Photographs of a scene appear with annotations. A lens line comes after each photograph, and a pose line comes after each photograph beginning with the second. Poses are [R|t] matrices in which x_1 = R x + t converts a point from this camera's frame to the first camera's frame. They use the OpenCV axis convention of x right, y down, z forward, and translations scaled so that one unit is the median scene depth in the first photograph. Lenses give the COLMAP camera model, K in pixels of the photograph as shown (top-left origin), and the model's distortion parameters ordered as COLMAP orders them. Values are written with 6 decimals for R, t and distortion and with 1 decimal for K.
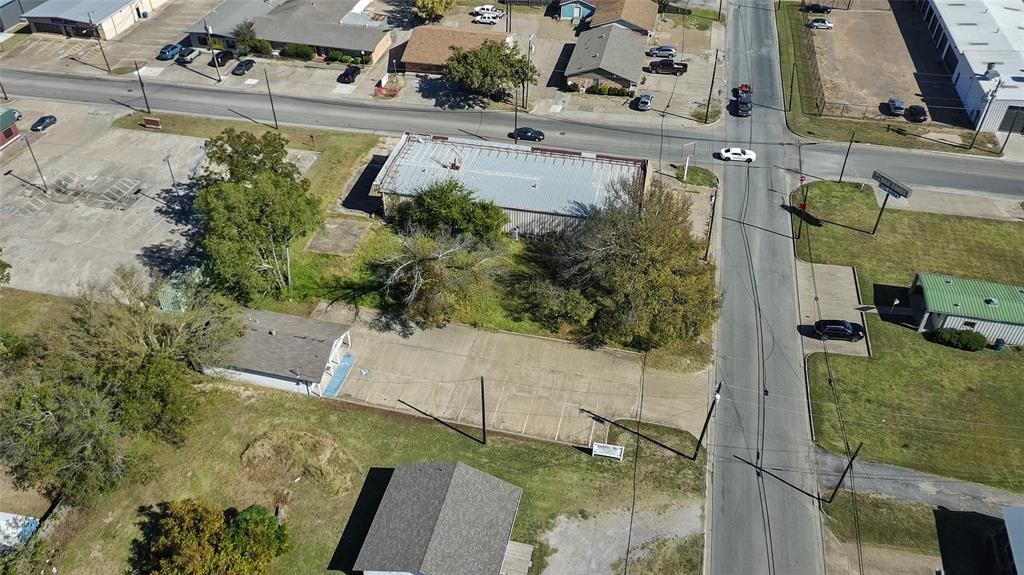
lens RADIAL K [[781.6, 0, 512.0], [0, 781.6, 287.5], [0, 0, 1]] dist [0.005891, 0.000008]
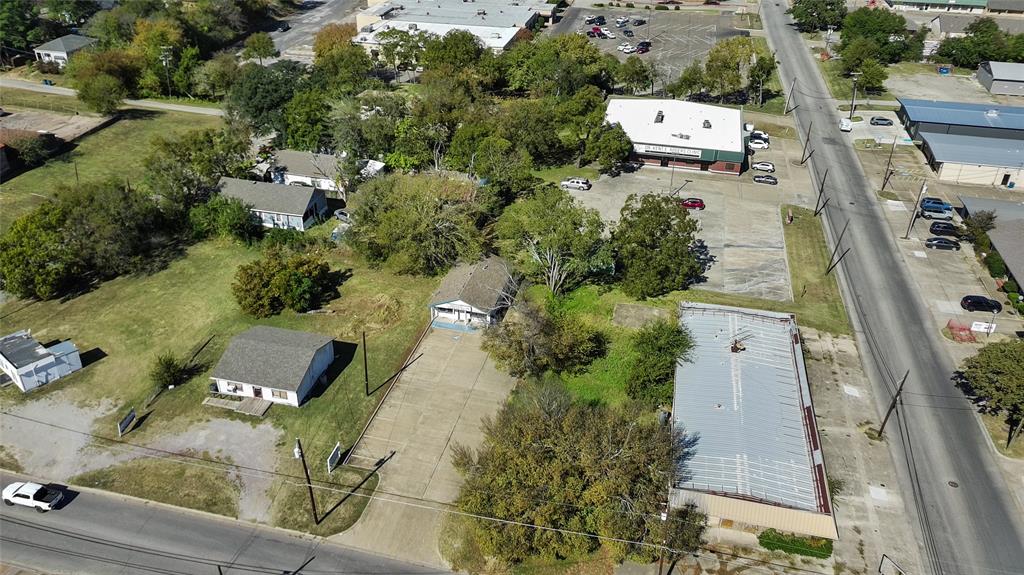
lens RADIAL K [[781.6, 0, 512.0], [0, 781.6, 287.5], [0, 0, 1]] dist [0.005891, 0.000008]
pose [[0.006534, 0.512056, -0.858927, 0.586769], [-0.655166, 0.651102, 0.383176, -0.333822], [0.755457, 0.560236, 0.339736, 0.407971]]
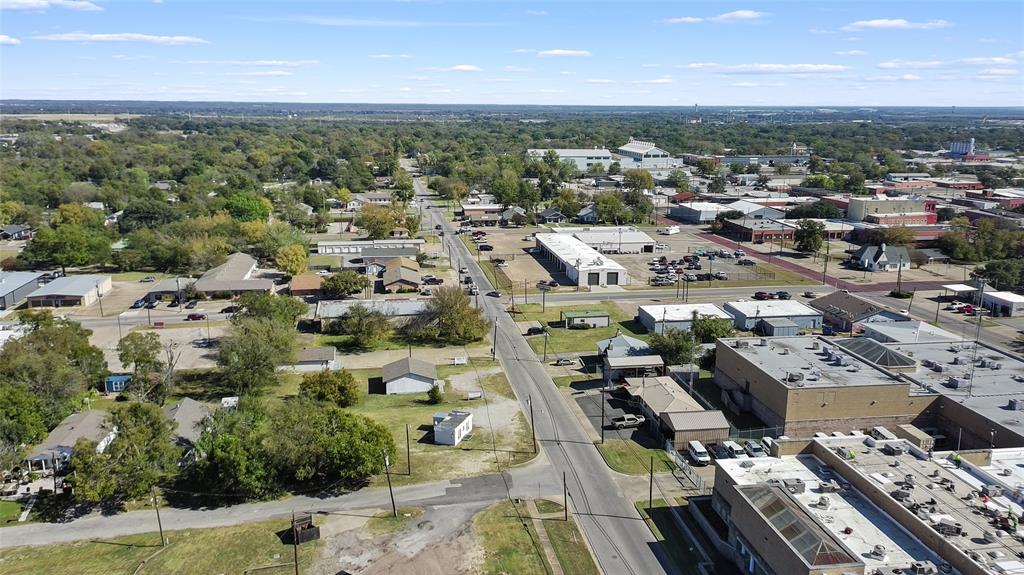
lens RADIAL K [[781.6, 0, 512.0], [0, 781.6, 287.5], [0, 0, 1]] dist [0.005891, 0.000008]
pose [[0.925046, -0.082321, 0.370827, -0.386175], [0.241414, 0.881126, -0.406616, 0.644185], [-0.293273, 0.465661, 0.834956, -0.760785]]
